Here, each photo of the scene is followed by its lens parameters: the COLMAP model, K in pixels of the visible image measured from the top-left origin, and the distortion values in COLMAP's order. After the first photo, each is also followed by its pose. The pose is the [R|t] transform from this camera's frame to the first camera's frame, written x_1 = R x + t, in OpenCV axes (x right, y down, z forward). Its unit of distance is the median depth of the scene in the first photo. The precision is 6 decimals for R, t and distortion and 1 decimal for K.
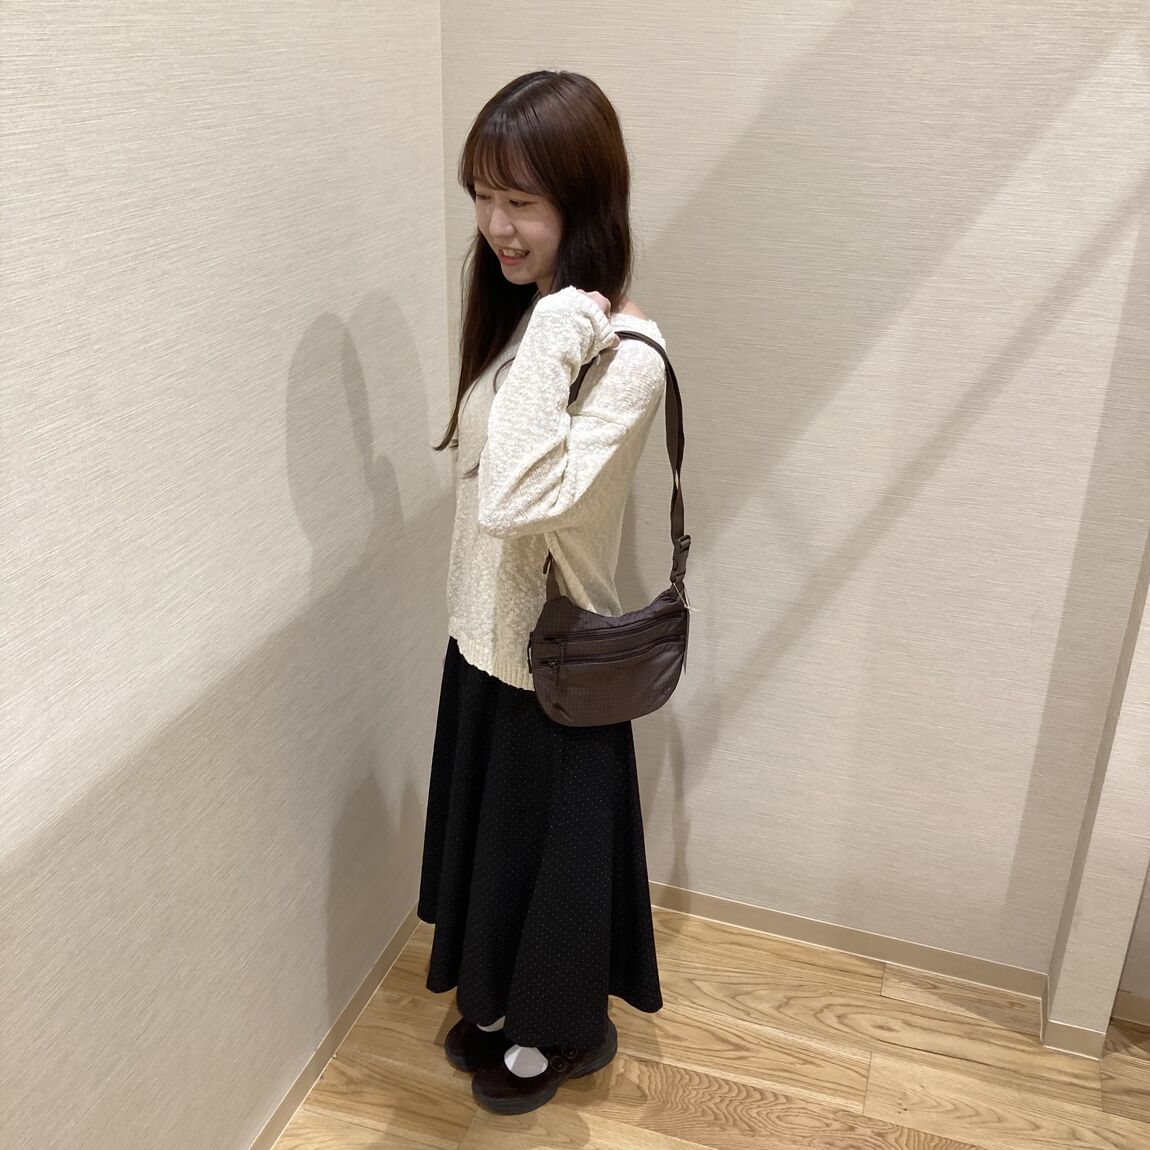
lens RADIAL K [[1309.9, 0, 574.7], [0, 1309.9, 551.8], [0, 0, 1]] dist [0.009713, 0.000000]
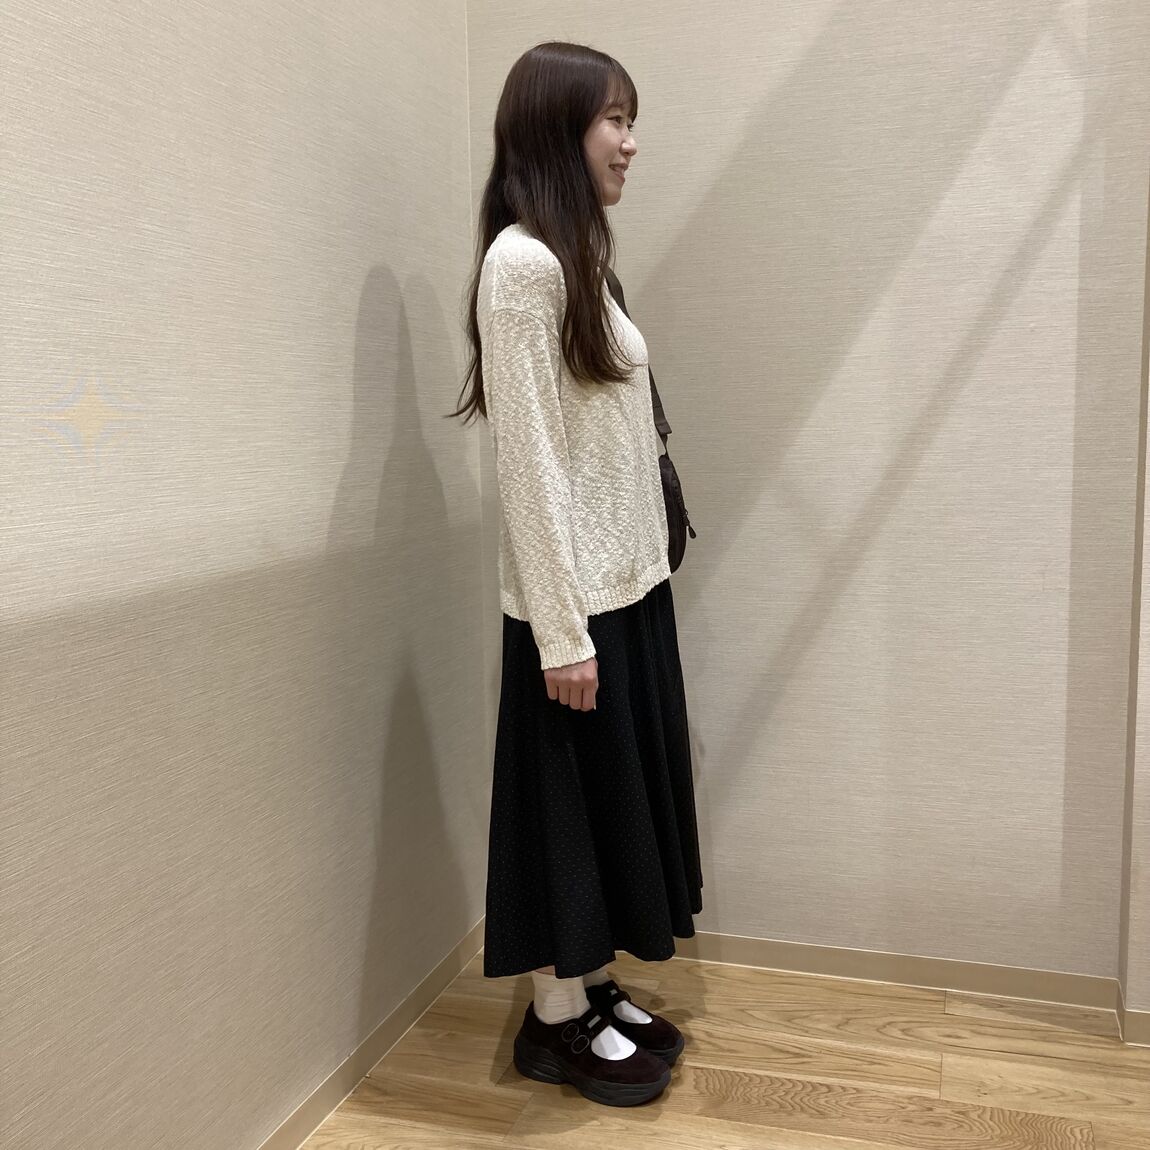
lens RADIAL K [[1309.9, 0, 570.9], [0, 1309.9, 569.6], [0, 0, 1]] dist [0.009713, 0.000000]
pose [[0.999258, -0.038342, 0.003703, -0.030199], [0.037618, 0.950641, -0.308005, 0.357260], [0.008290, 0.307916, 0.951378, 0.002773]]
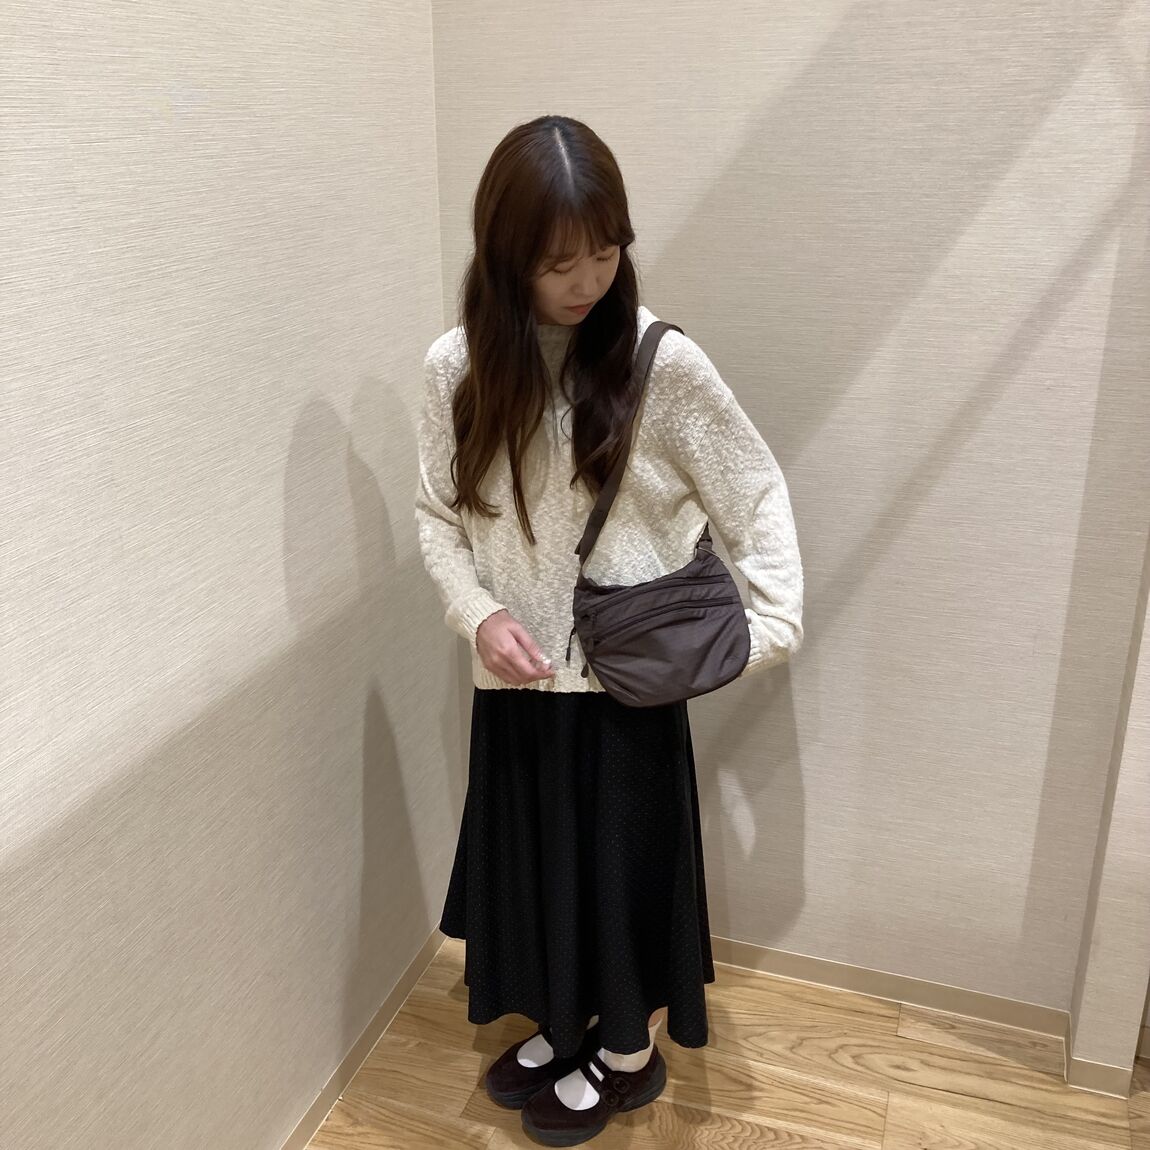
lens RADIAL K [[1309.9, 0, 541.2], [0, 1309.9, 553.4], [0, 0, 1]] dist [0.009713, 0.000000]
pose [[0.999167, -0.020136, -0.035499, 0.011947], [0.017471, 0.997117, -0.073843, 0.054325], [0.036884, 0.073161, 0.996638, -0.010183]]
